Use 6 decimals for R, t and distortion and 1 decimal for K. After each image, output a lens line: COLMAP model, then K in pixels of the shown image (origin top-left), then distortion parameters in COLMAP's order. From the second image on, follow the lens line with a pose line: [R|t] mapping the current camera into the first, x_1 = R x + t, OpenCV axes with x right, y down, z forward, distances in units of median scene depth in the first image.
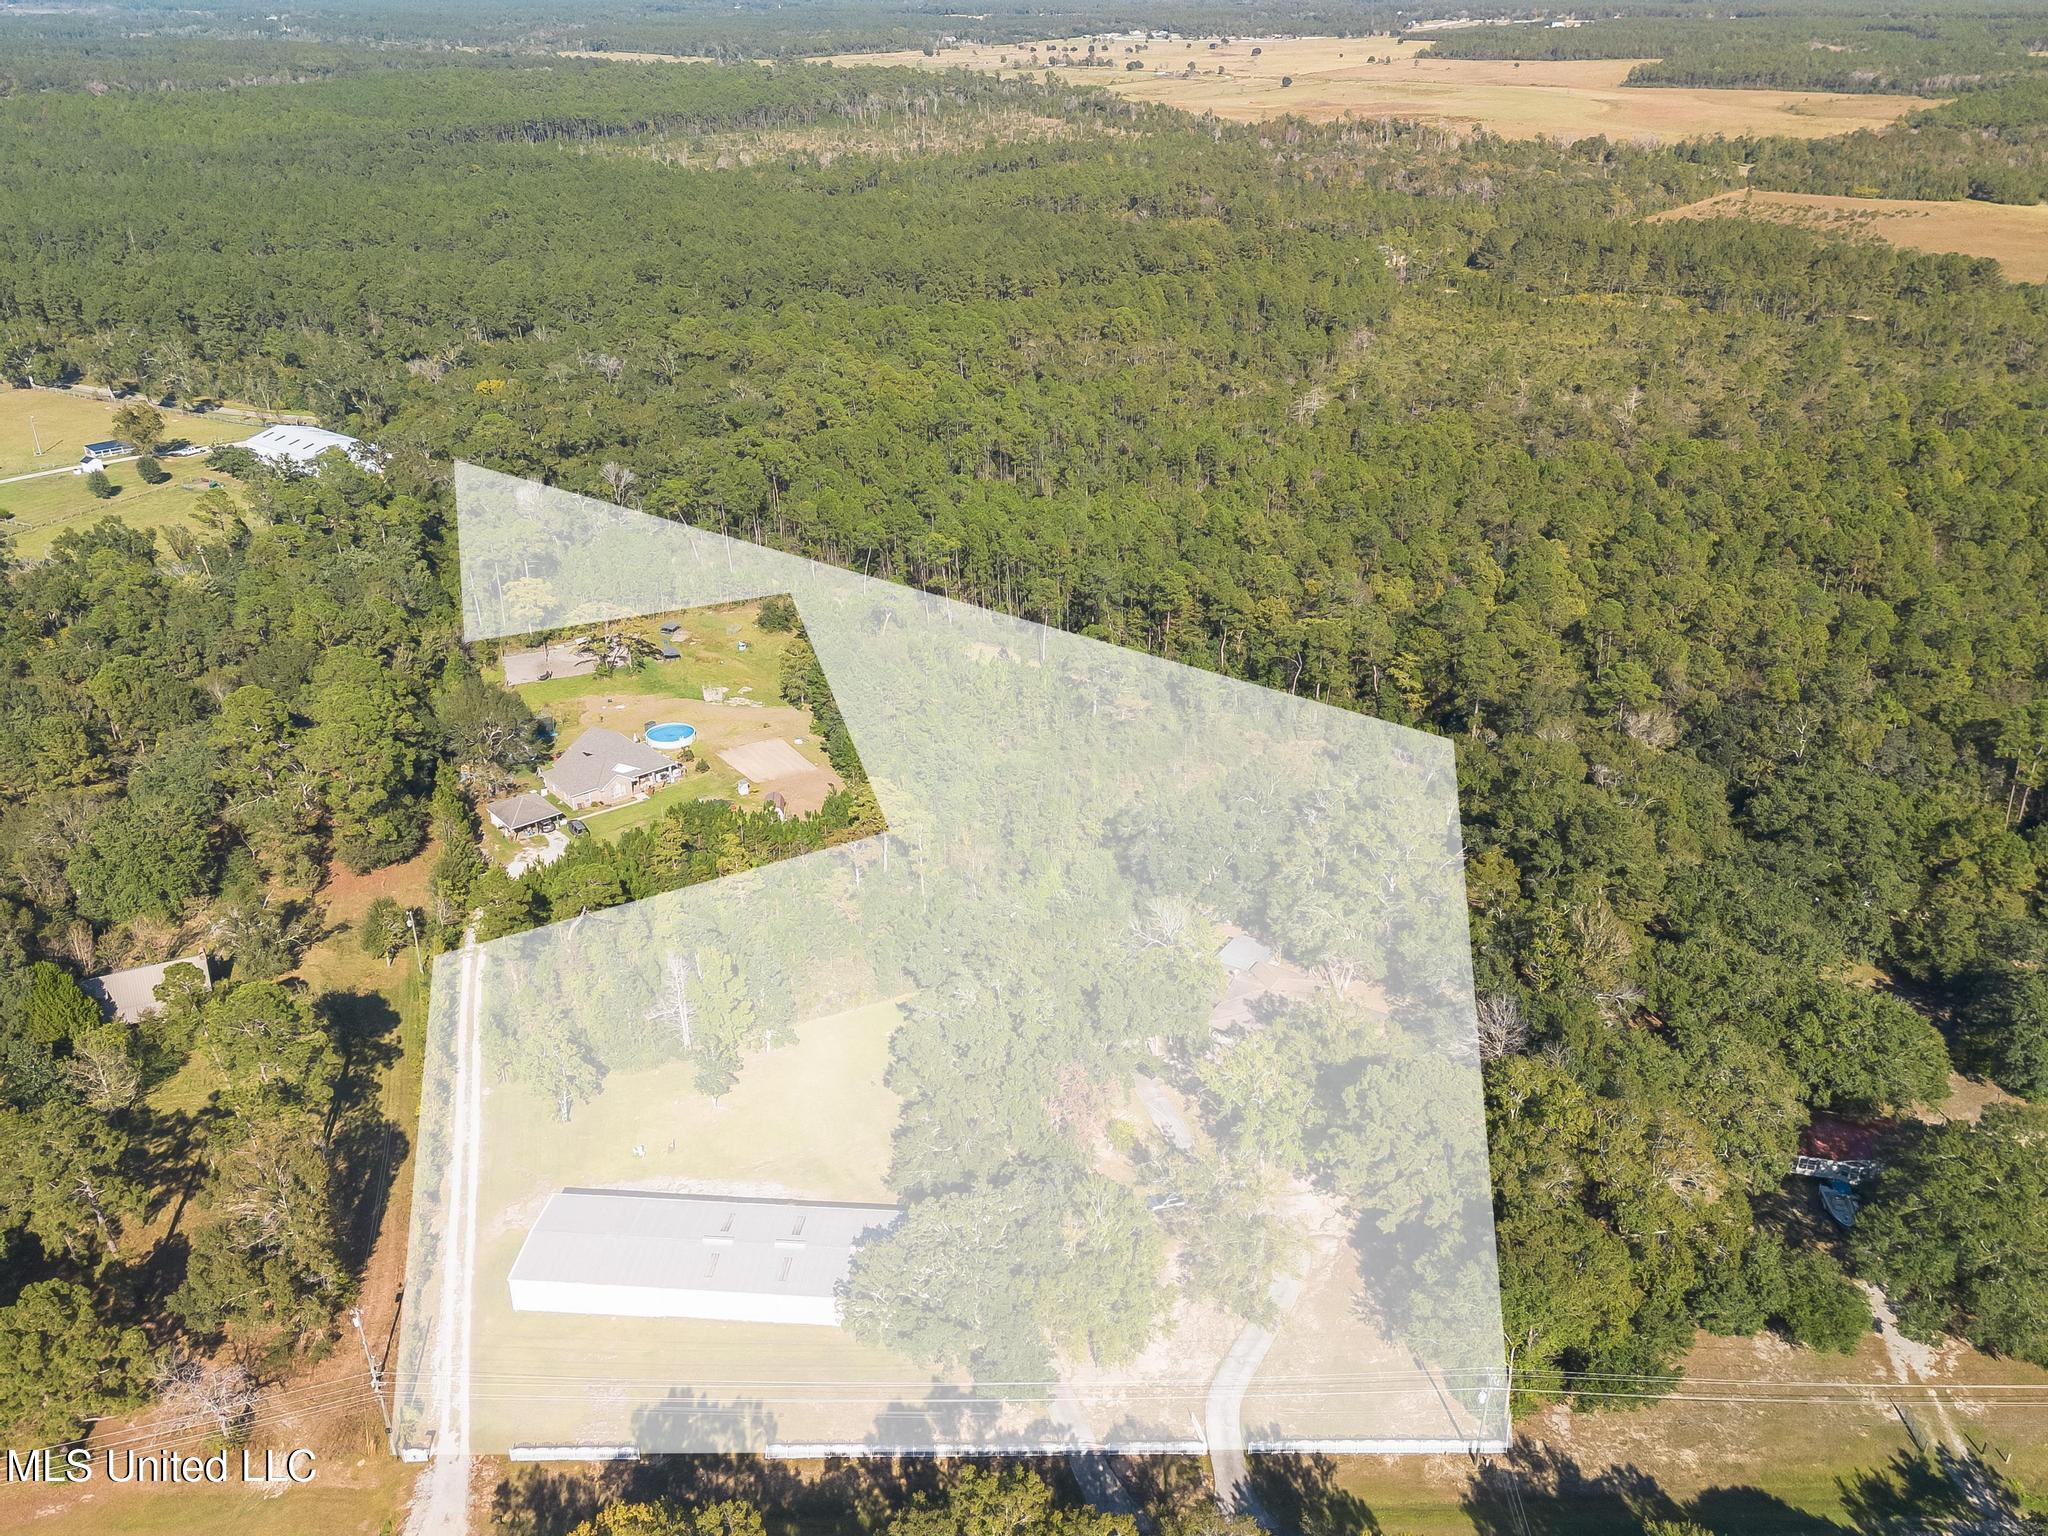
lens RADIAL K [[1624.1, 0, 1017.0], [0, 1624.1, 769.3], [0, 0, 1]] dist [0.075056, -0.072438]
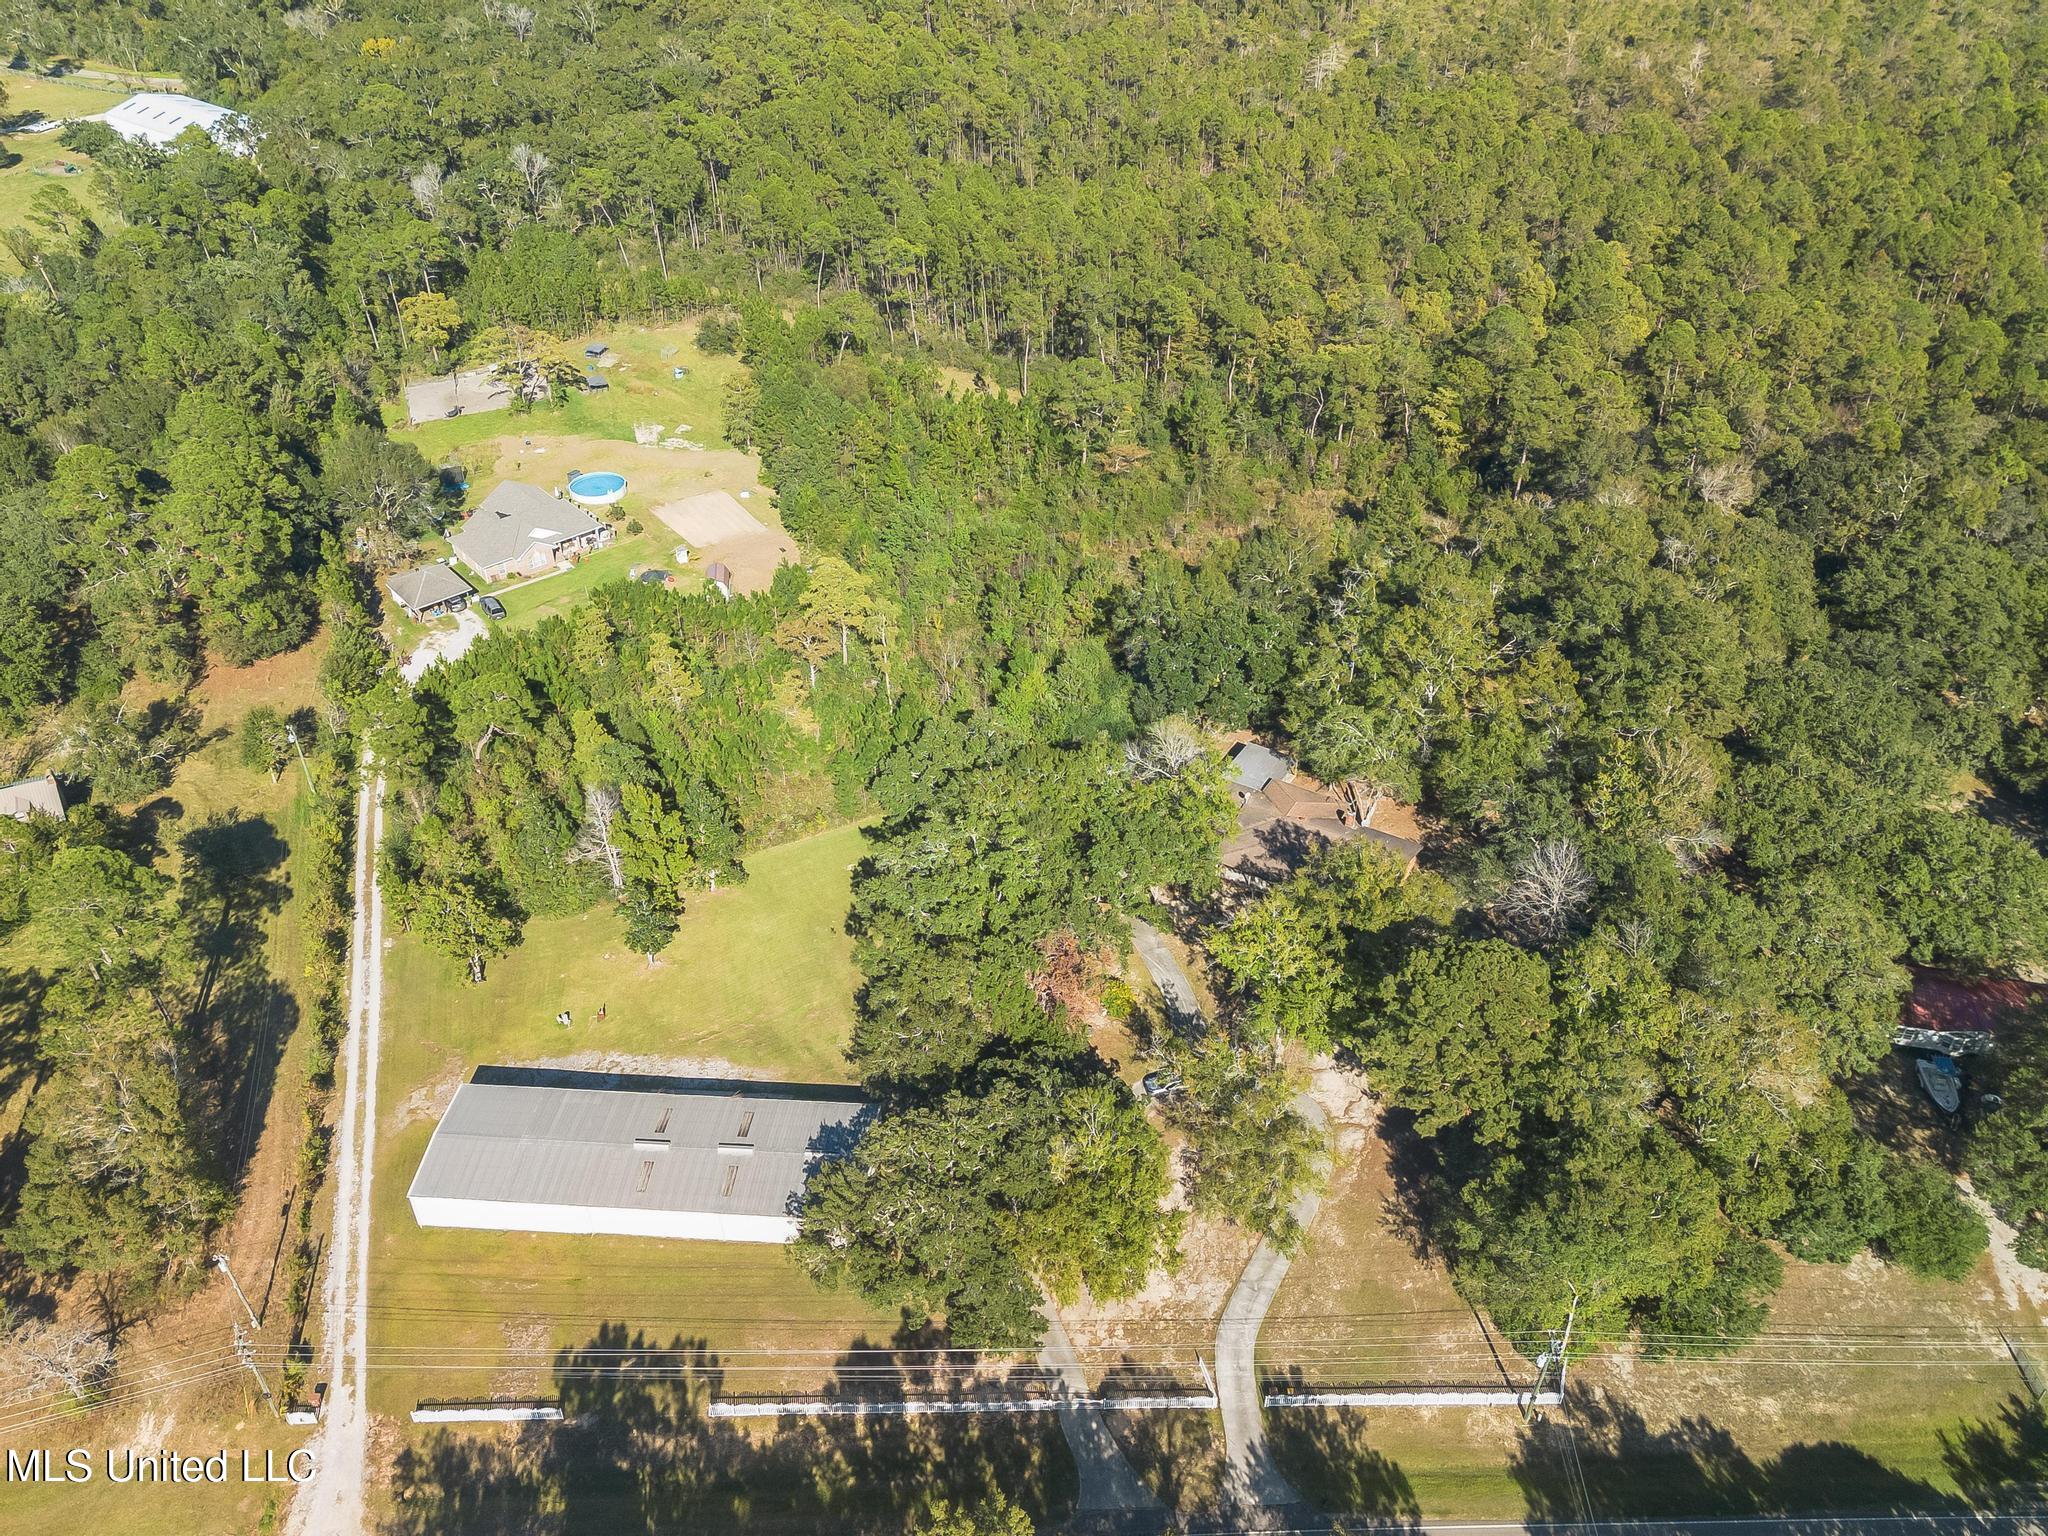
lens RADIAL K [[1624.1, 0, 1017.0], [0, 1624.1, 769.3], [0, 0, 1]] dist [0.075056, -0.072438]
pose [[0.999917, -0.006916, 0.010853, 0.001575], [0.004664, 0.980753, 0.195198, -0.053963], [-0.011994, -0.195131, 0.980704, 0.136141]]
